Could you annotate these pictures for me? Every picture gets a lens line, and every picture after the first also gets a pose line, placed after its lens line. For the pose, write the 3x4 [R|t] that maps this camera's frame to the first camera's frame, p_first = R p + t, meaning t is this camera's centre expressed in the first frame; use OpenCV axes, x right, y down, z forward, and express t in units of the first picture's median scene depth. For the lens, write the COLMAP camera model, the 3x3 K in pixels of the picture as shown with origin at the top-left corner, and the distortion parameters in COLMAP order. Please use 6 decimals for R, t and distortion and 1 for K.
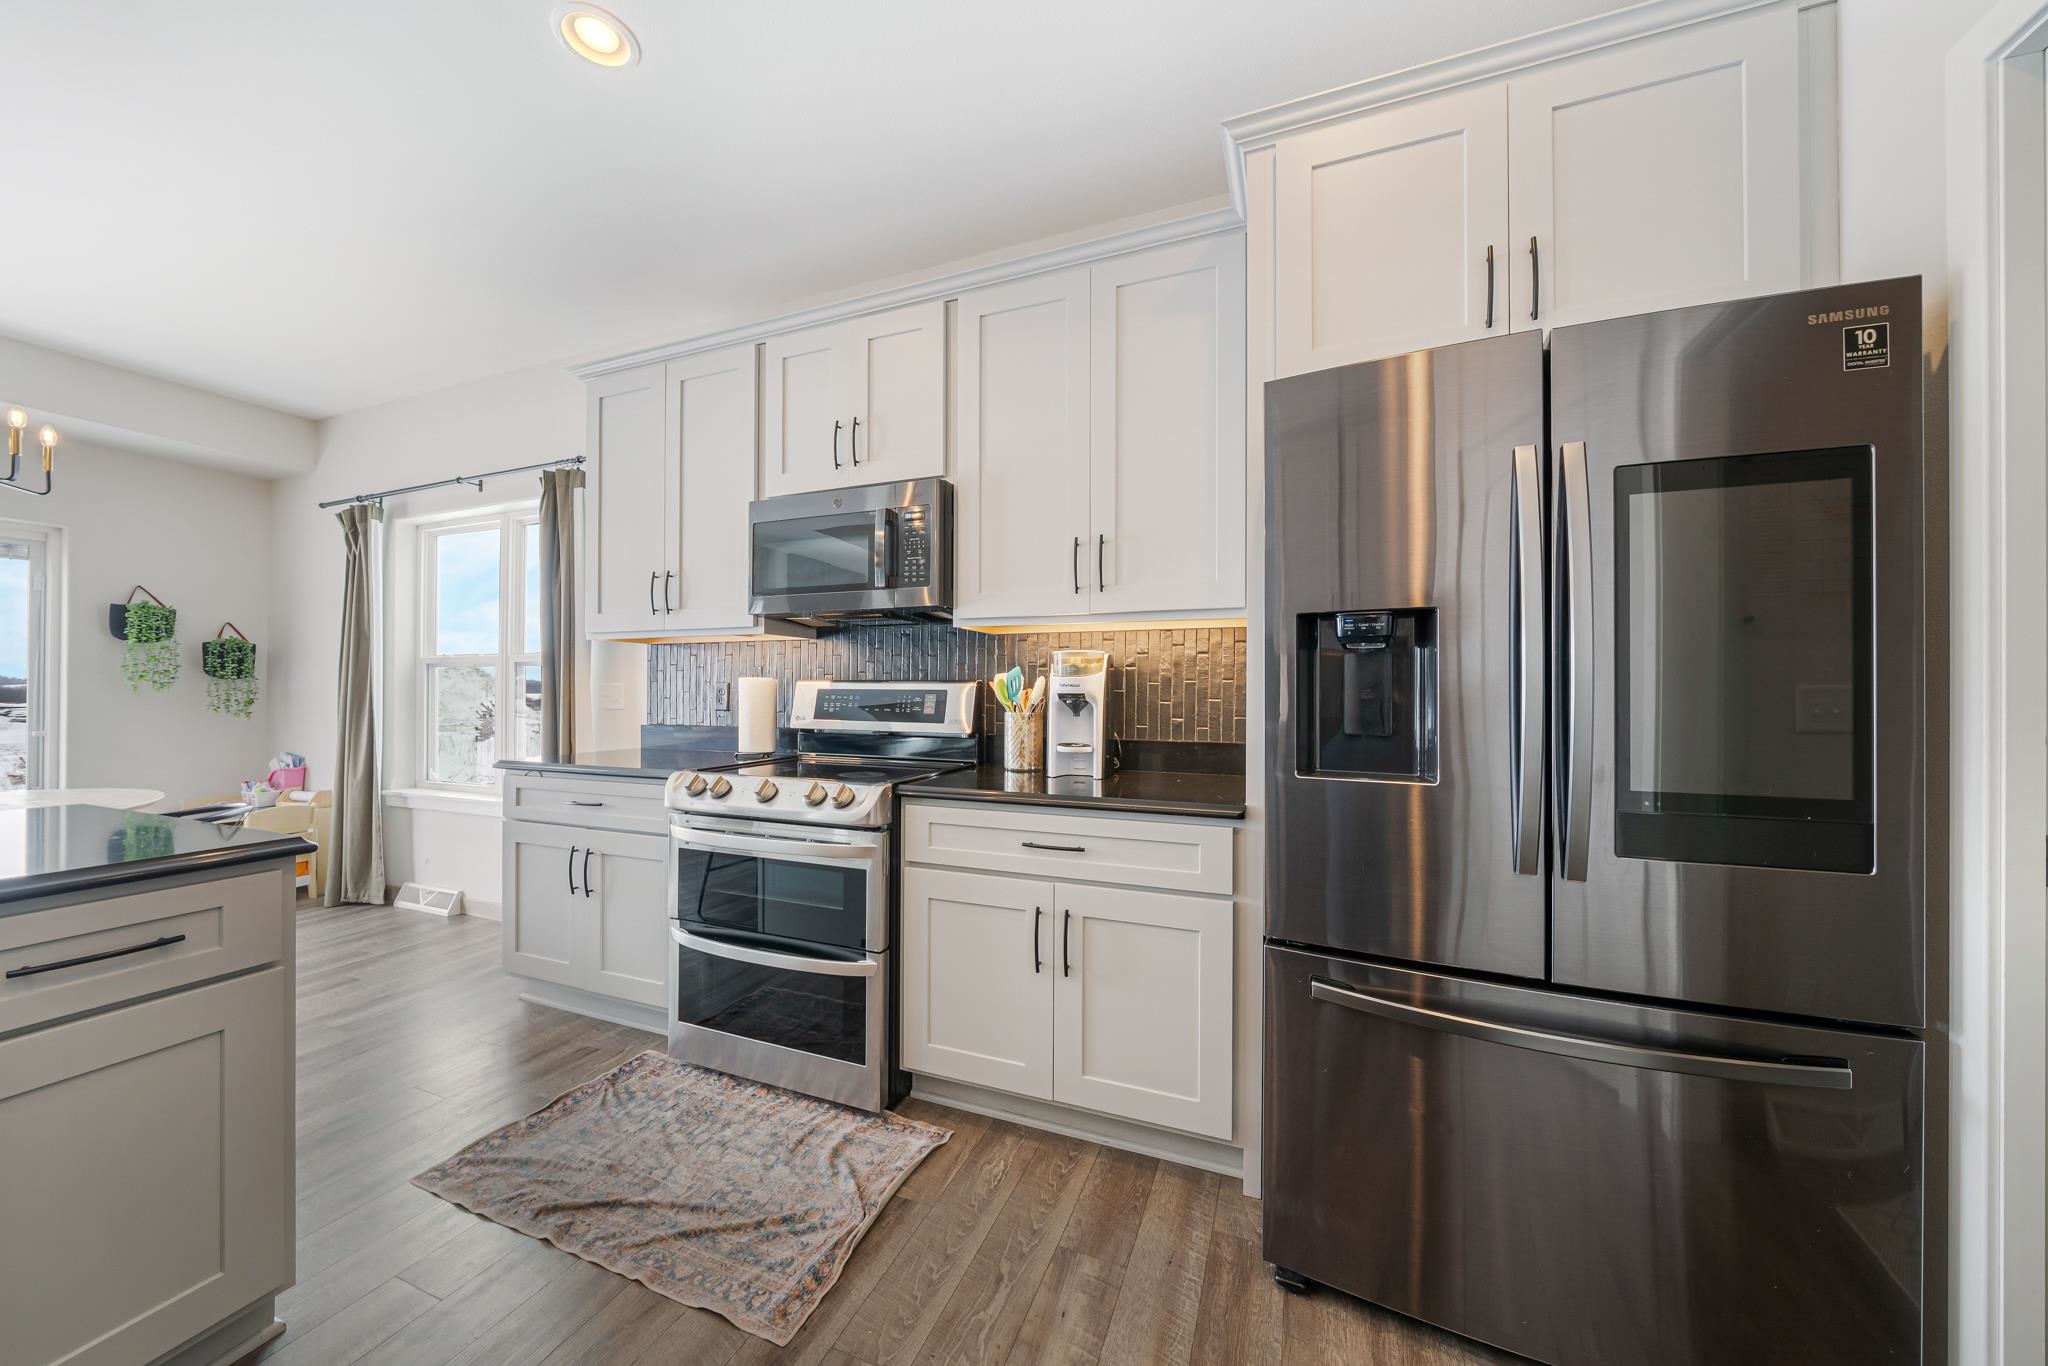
lens RADIAL K [[717.8, 0, 1030.7], [0, 717.8, 679.5], [0, 0, 1]] dist [-0.003960, 0.000362]
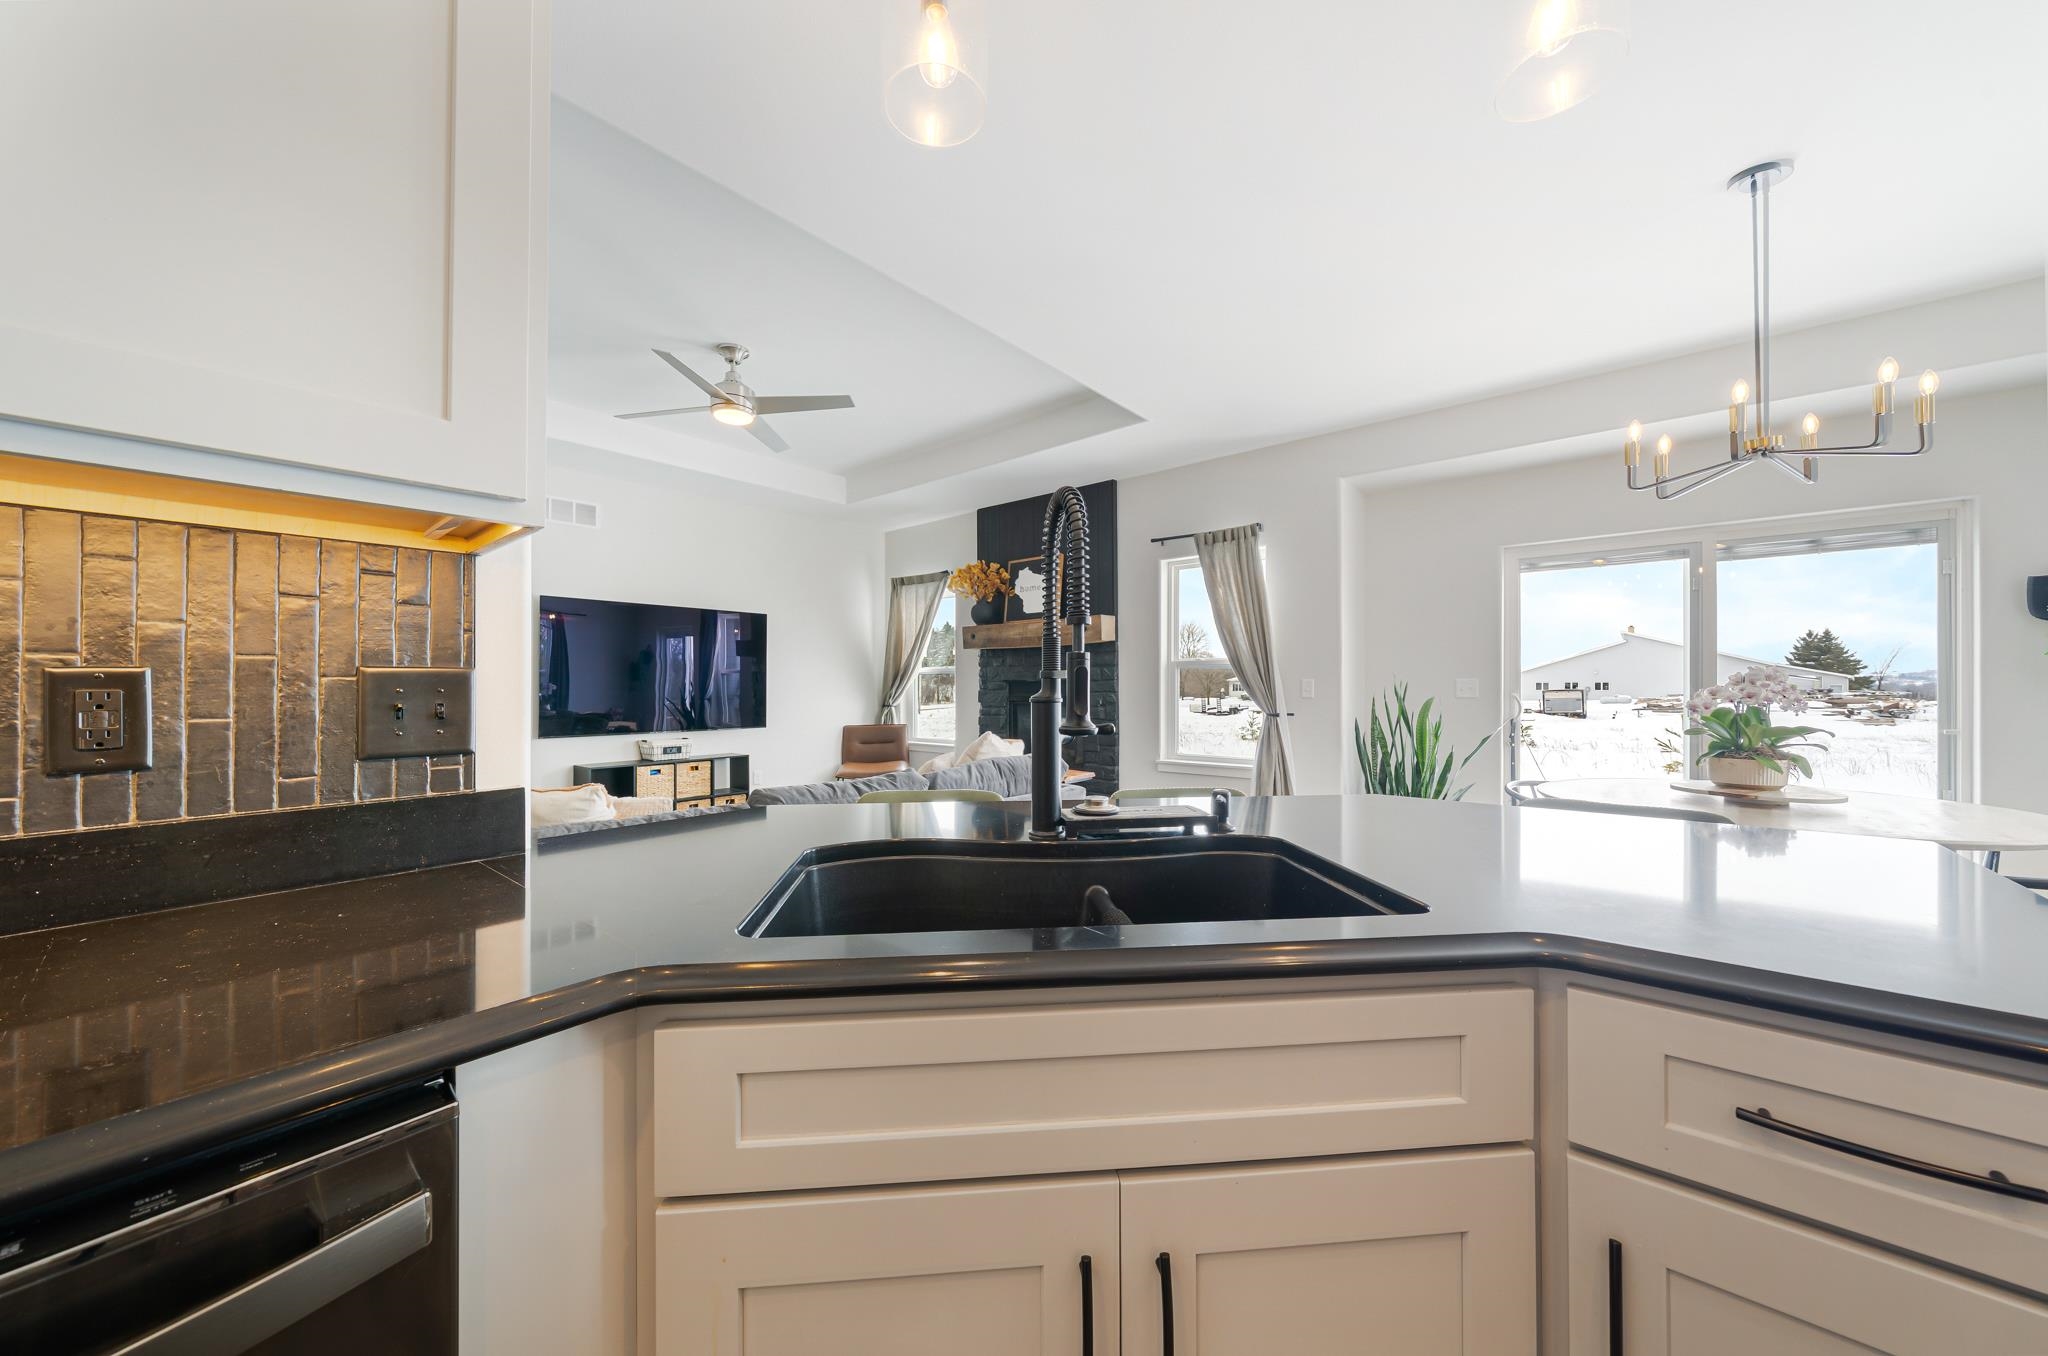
lens RADIAL K [[717.8, 0, 1006.5], [0, 717.8, 670.9], [0, 0, 1]] dist [-0.003960, 0.000362]
pose [[-0.318938, -0.018863, -0.947588, -0.307536], [0.015942, 0.999554, -0.025264, 0.004961], [0.947642, -0.023164, -0.318495, 0.305362]]
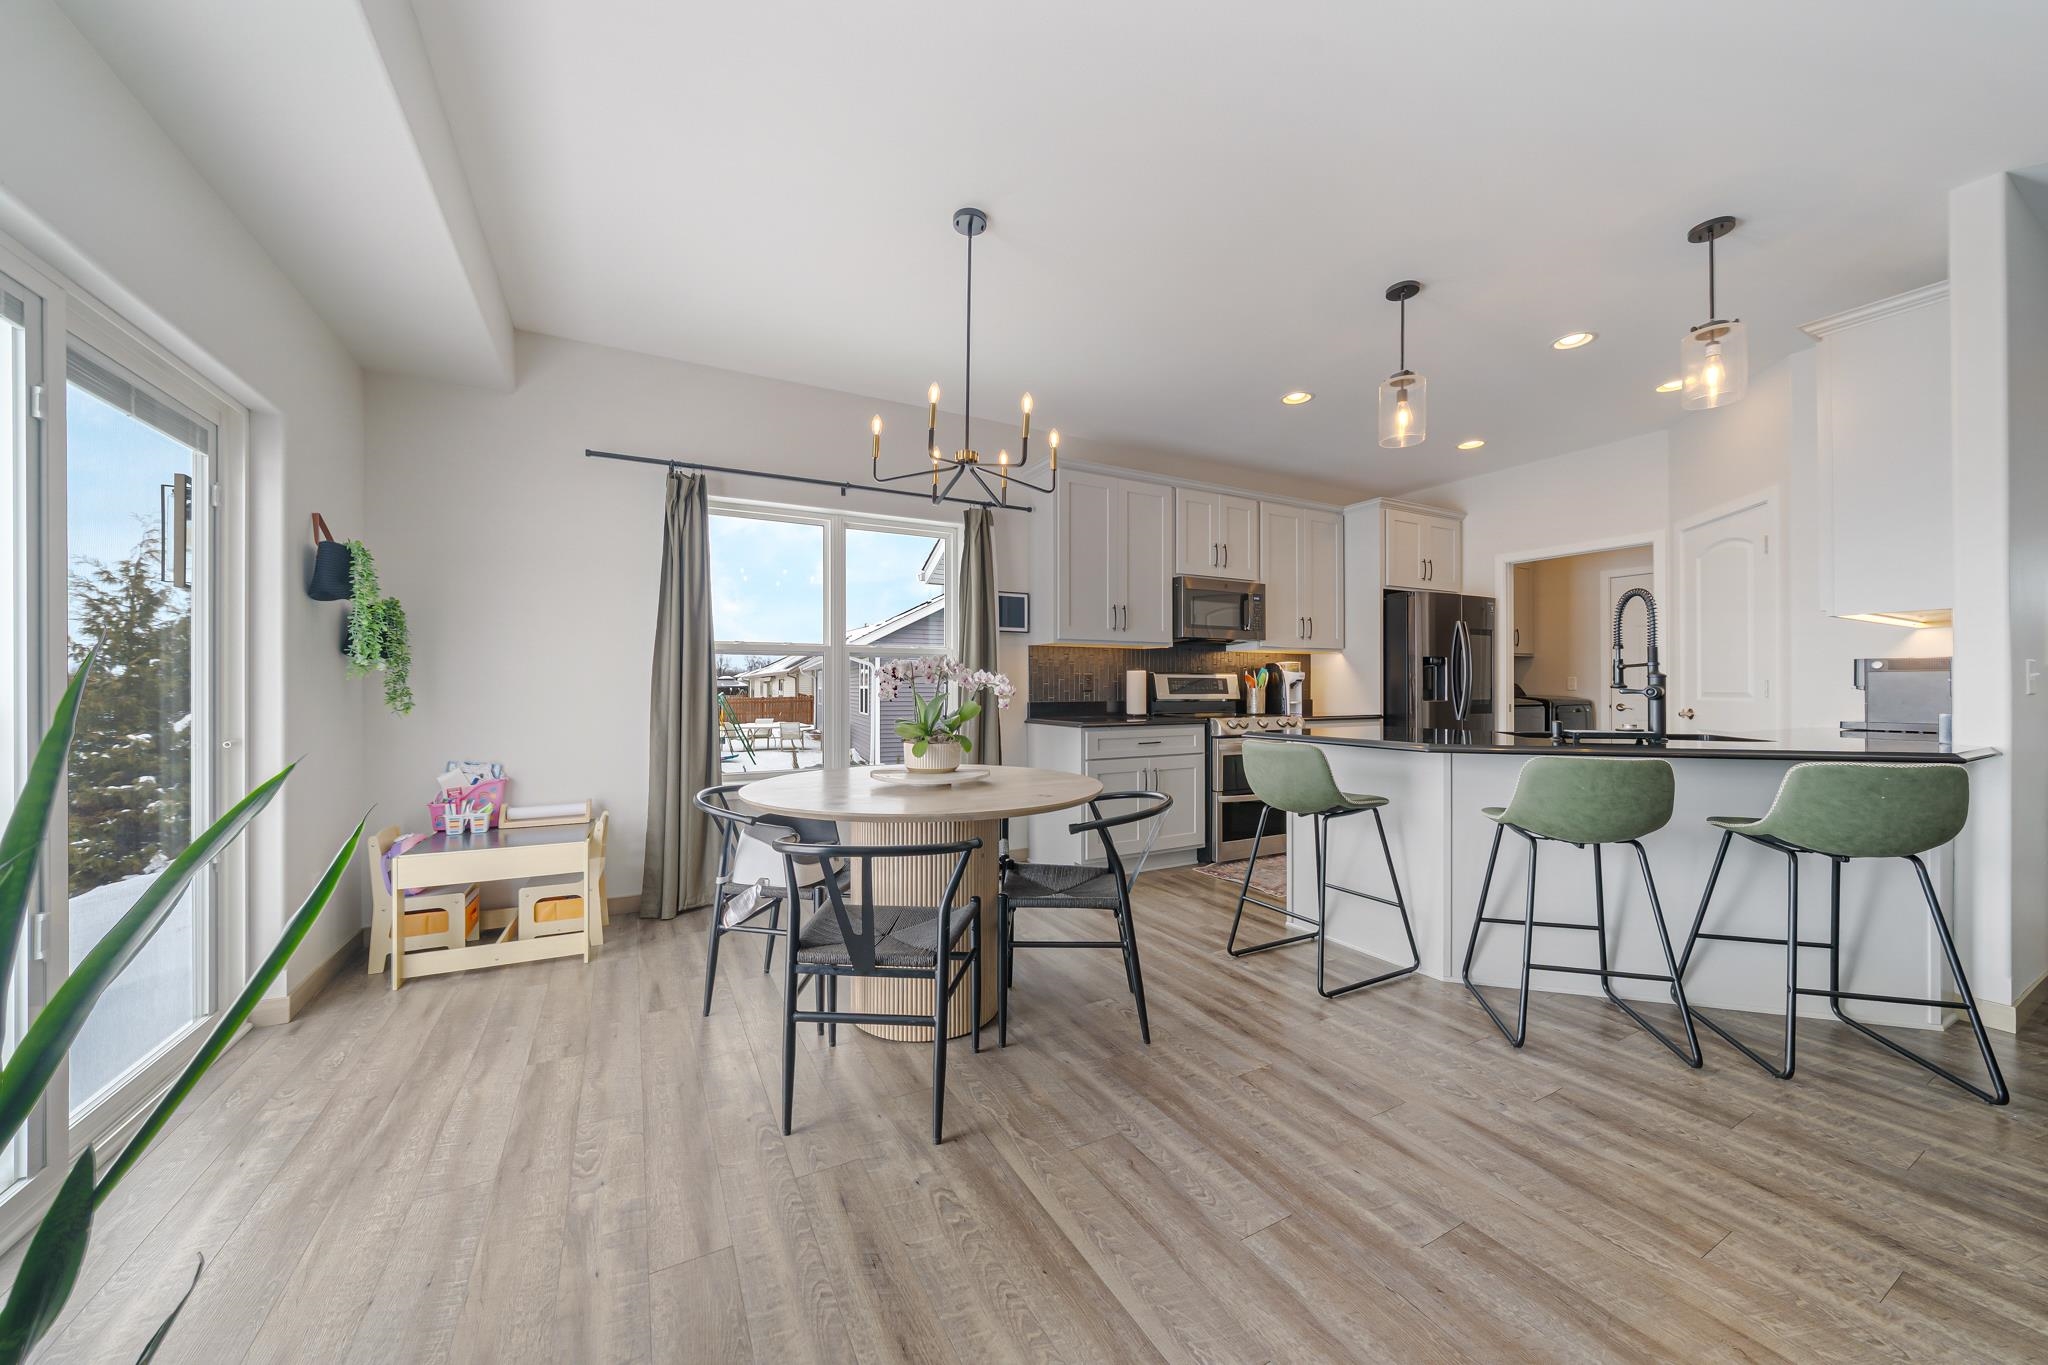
lens RADIAL K [[717.8, 0, 1017.0], [0, 717.8, 682.9], [0, 0, 1]] dist [-0.003960, 0.000362]
pose [[0.644206, 0.001061, 0.764852, -3.002728], [-0.004661, 0.999986, 0.002538, 0.036927], [-0.764838, -0.005200, 0.644201, 0.182616]]
